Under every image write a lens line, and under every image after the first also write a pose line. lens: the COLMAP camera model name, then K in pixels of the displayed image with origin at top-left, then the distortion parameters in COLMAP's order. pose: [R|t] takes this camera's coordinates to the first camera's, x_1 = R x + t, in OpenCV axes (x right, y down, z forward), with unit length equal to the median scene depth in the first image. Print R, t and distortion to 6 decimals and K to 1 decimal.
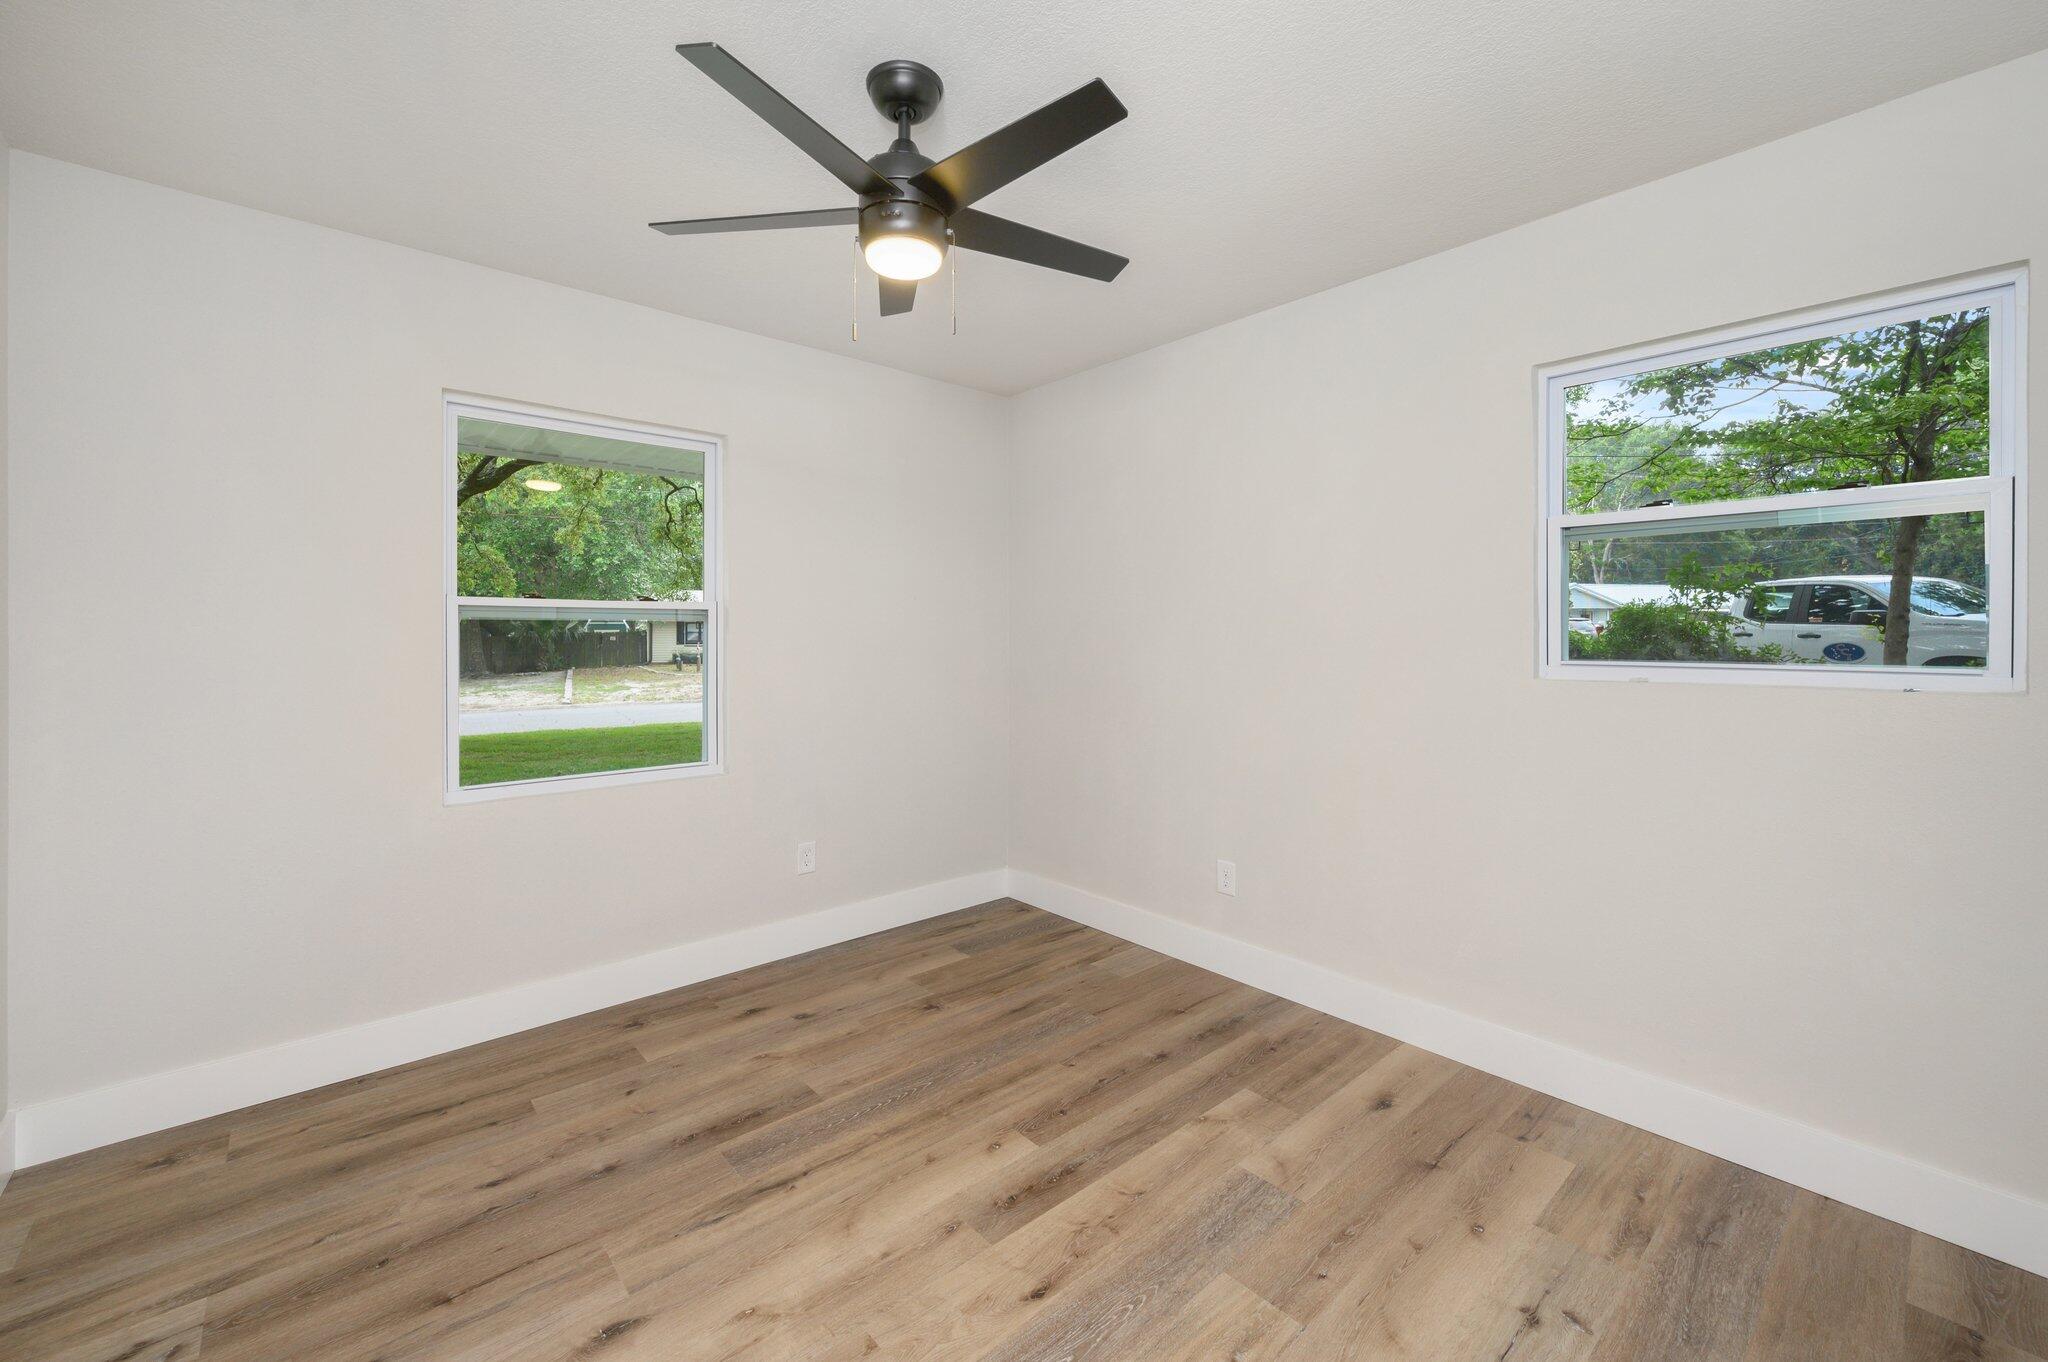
lens RADIAL K [[817.6, 0, 1021.7], [0, 817.6, 663.8], [0, 0, 1]] dist [0.000824, -0.000003]
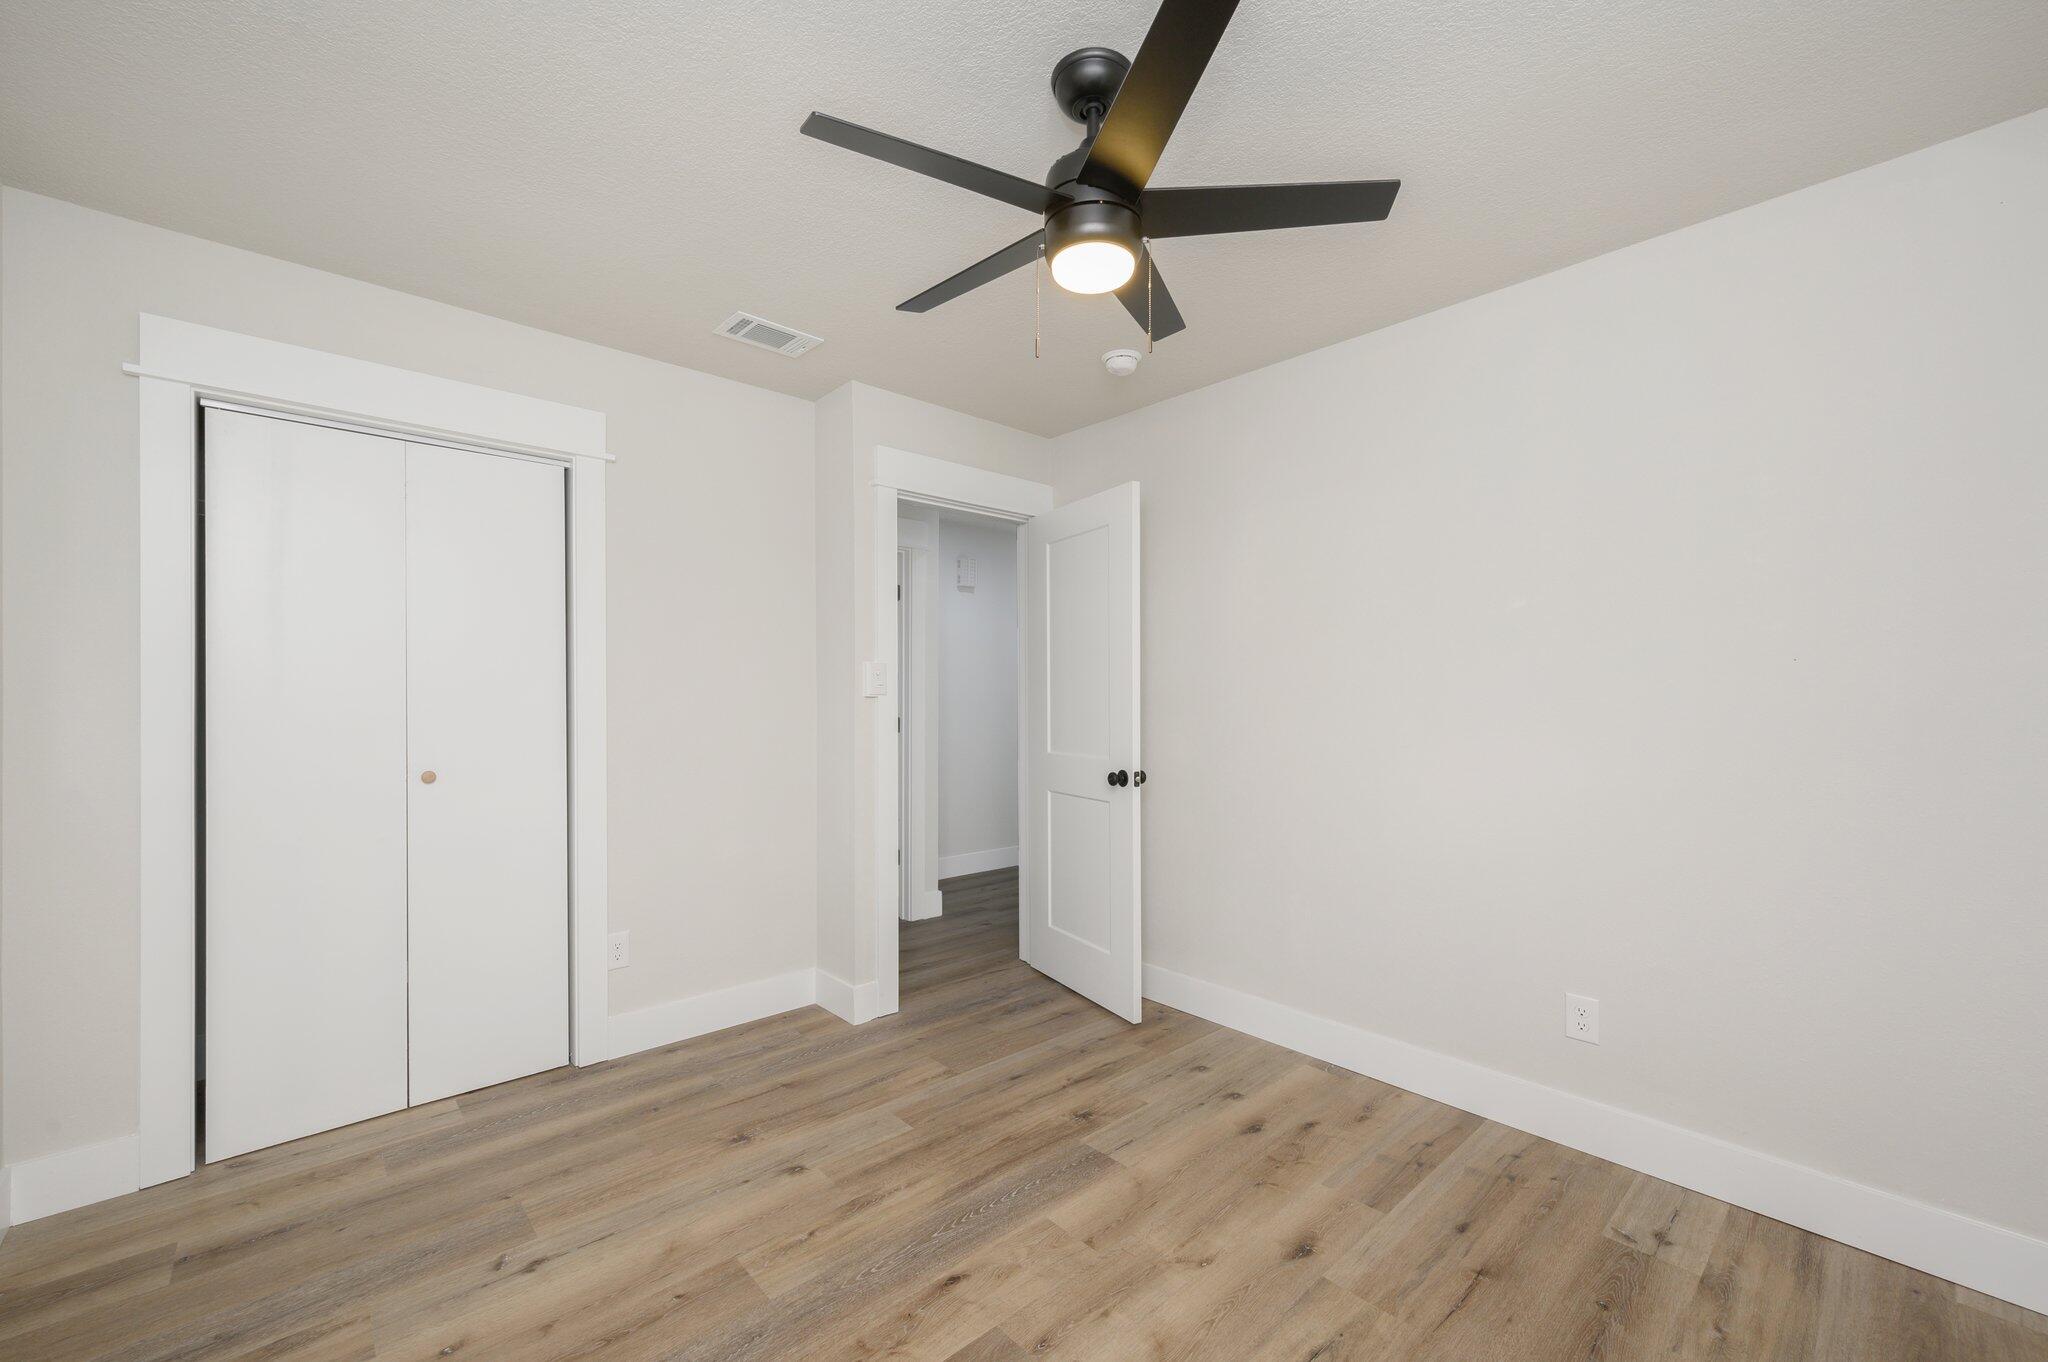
lens RADIAL K [[817.6, 0, 1025.6], [0, 817.6, 685.2], [0, 0, 1]] dist [0.000824, -0.000003]
pose [[-0.999784, 0.000253, -0.020771, -0.052841], [-0.000085, 0.999867, 0.016292, -0.047229], [0.020772, 0.016290, -0.999652, 2.039156]]
